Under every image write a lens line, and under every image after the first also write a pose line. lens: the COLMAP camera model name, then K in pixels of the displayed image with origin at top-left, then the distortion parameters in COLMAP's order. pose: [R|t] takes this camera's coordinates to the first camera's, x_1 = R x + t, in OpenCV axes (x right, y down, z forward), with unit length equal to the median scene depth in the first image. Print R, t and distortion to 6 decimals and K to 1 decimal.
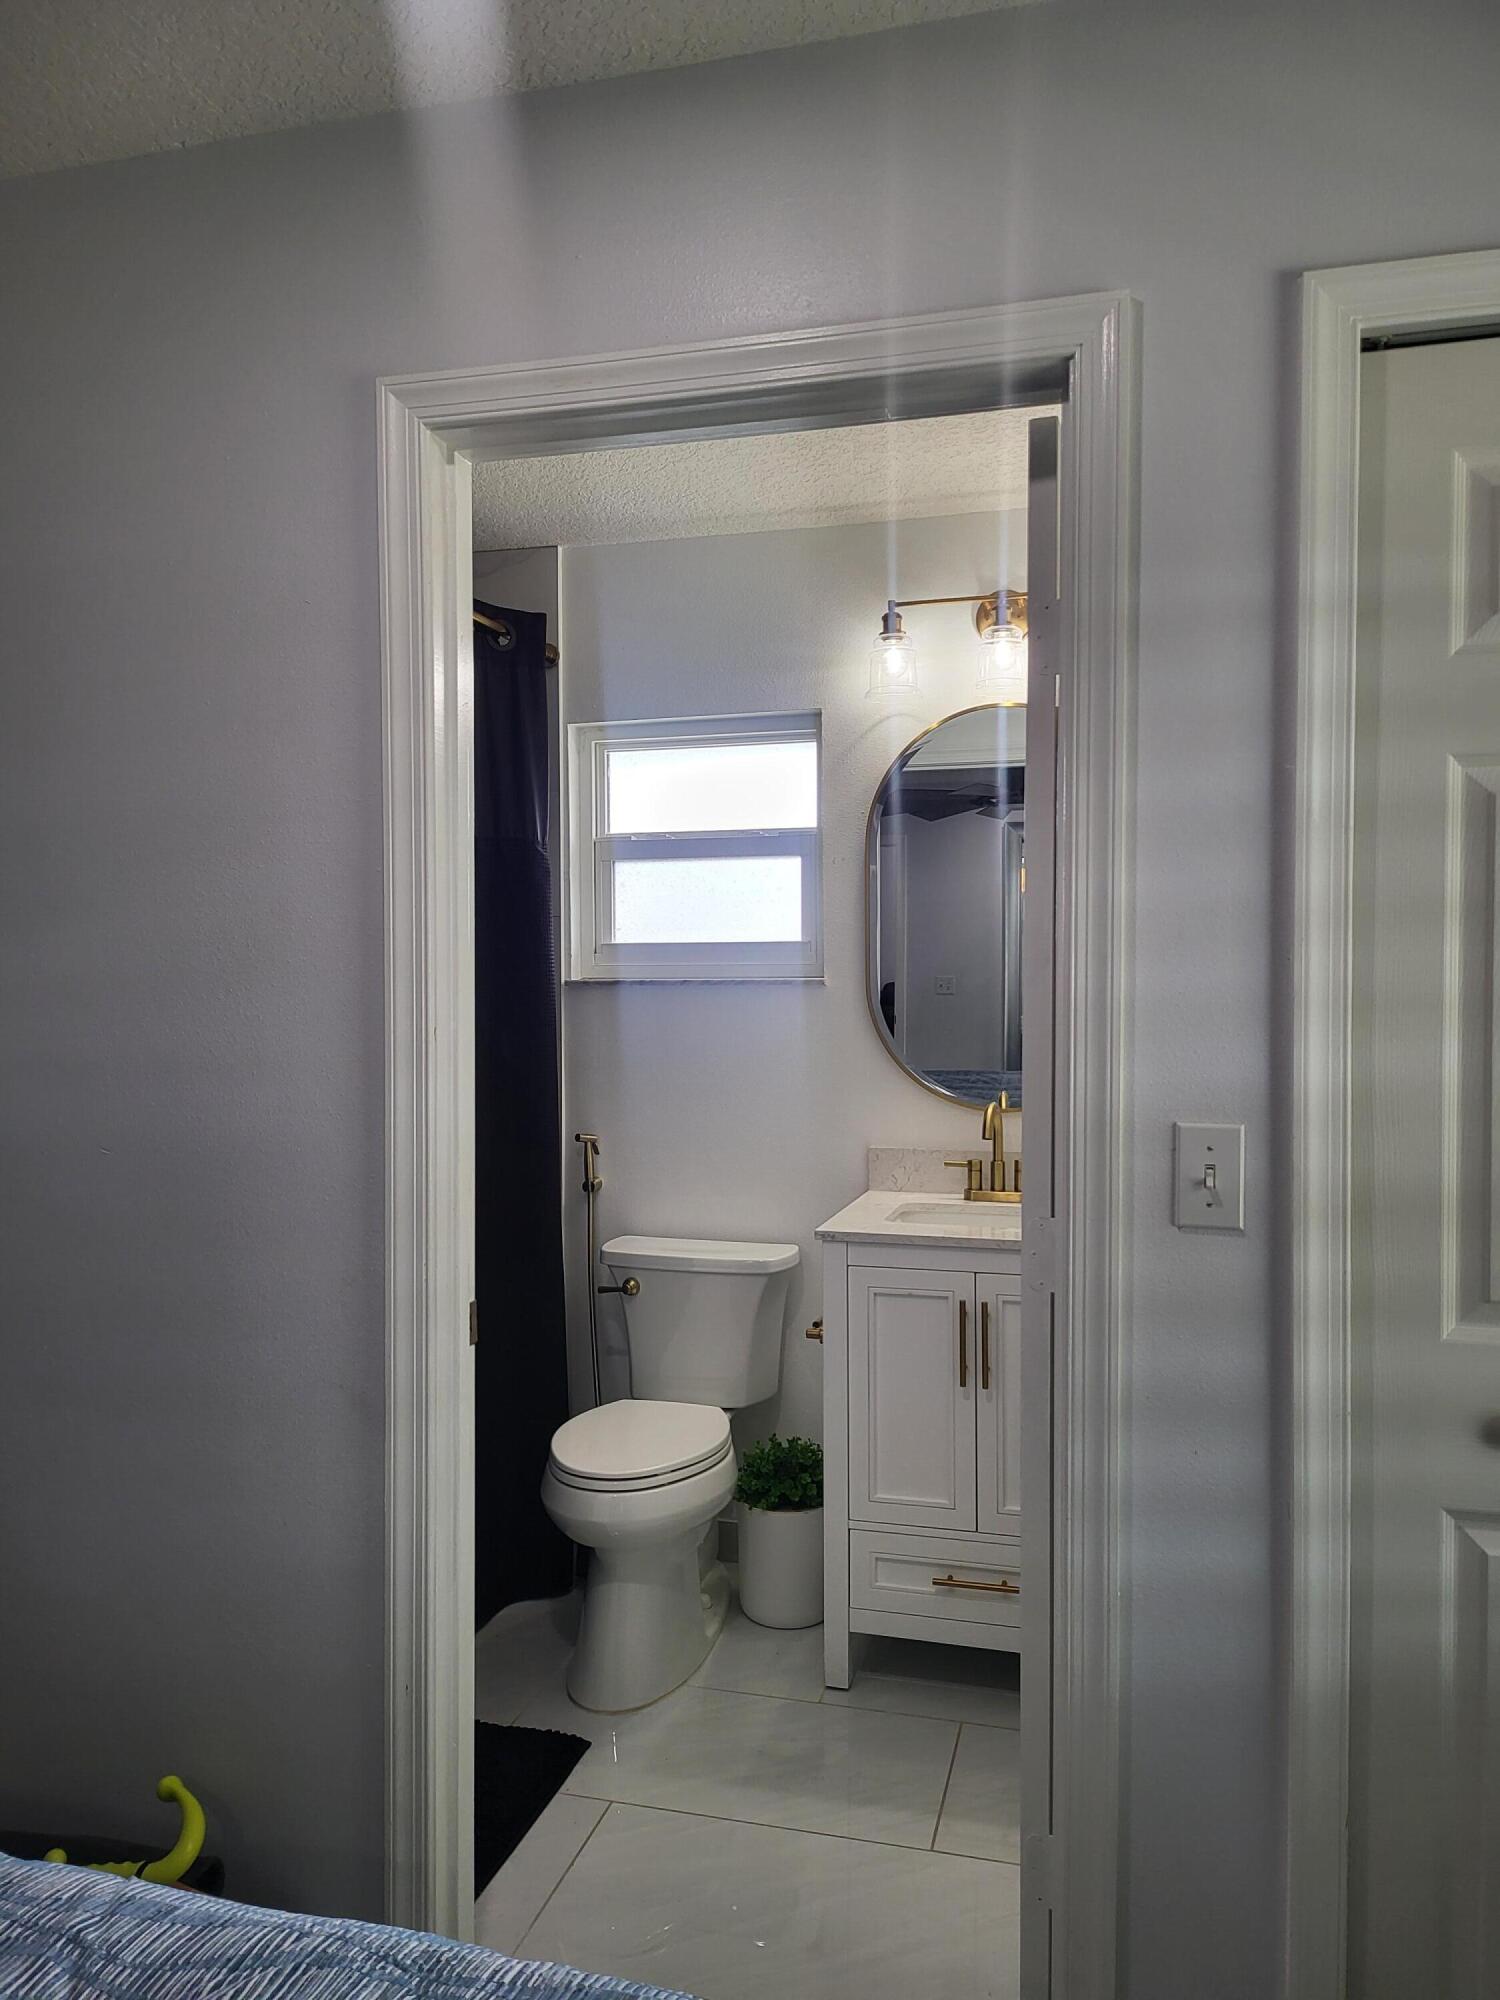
lens RADIAL K [[1402.6, 0, 754.7], [0, 1402.6, 1012.2], [0, 0, 1]] dist [0.006213, -0.001195]
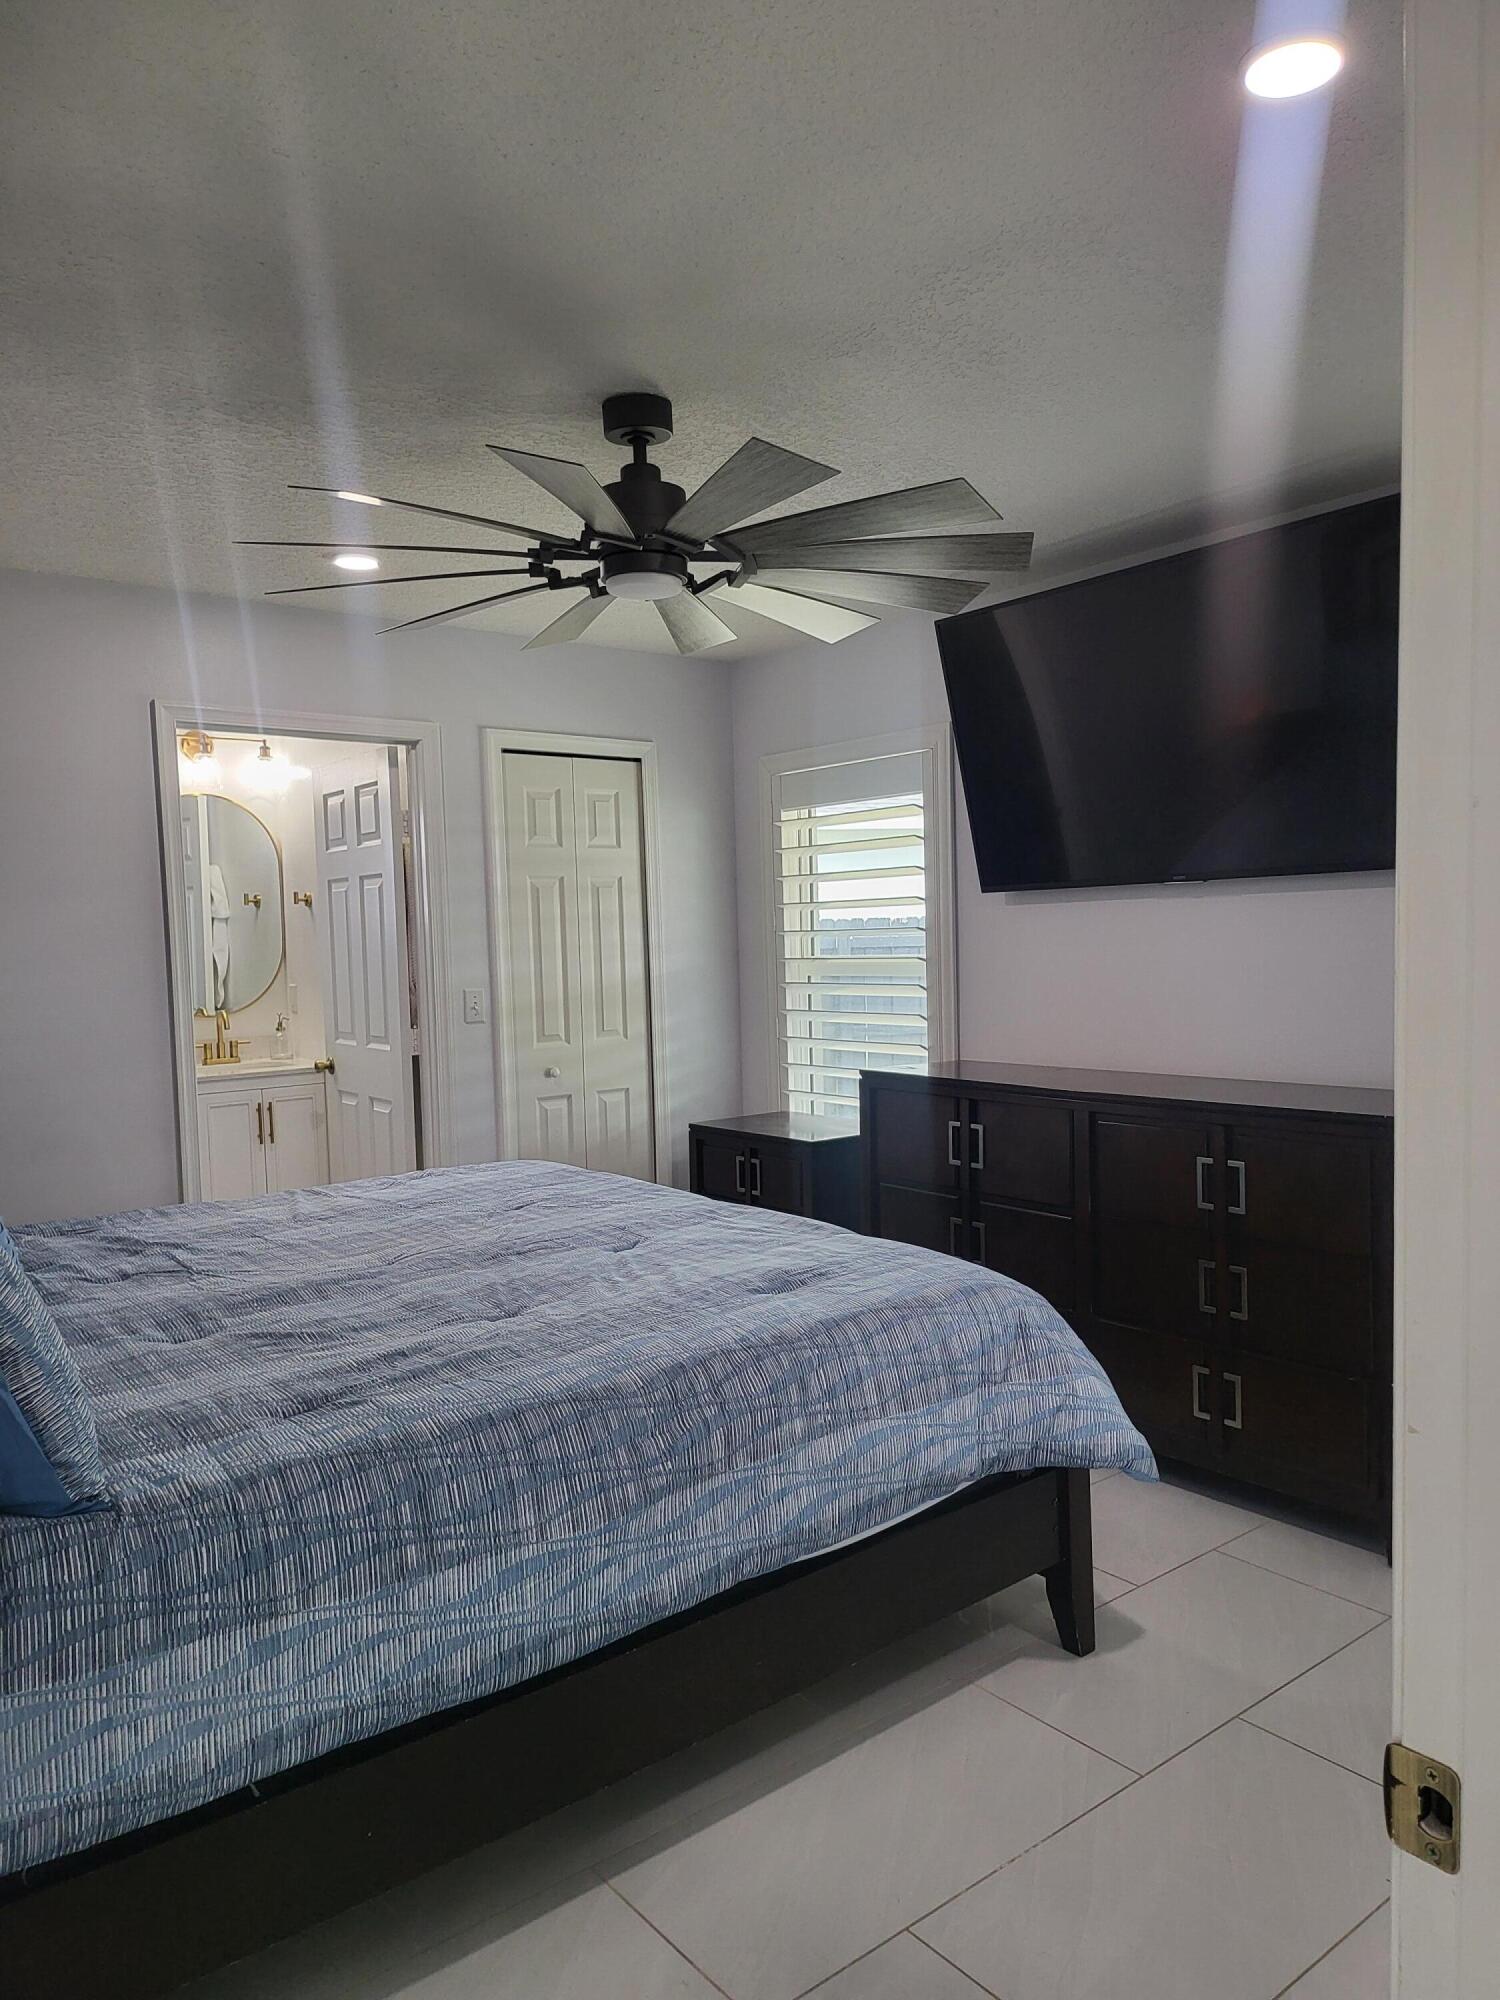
lens RADIAL K [[1402.6, 0, 752.0], [0, 1402.6, 1001.8], [0, 0, 1]] dist [0.006213, -0.001195]
pose [[0.601829, -0.065060, 0.795970, -1.872522], [0.037868, 0.997880, 0.052932, -0.038134], [-0.797726, -0.001714, 0.603017, -1.454413]]
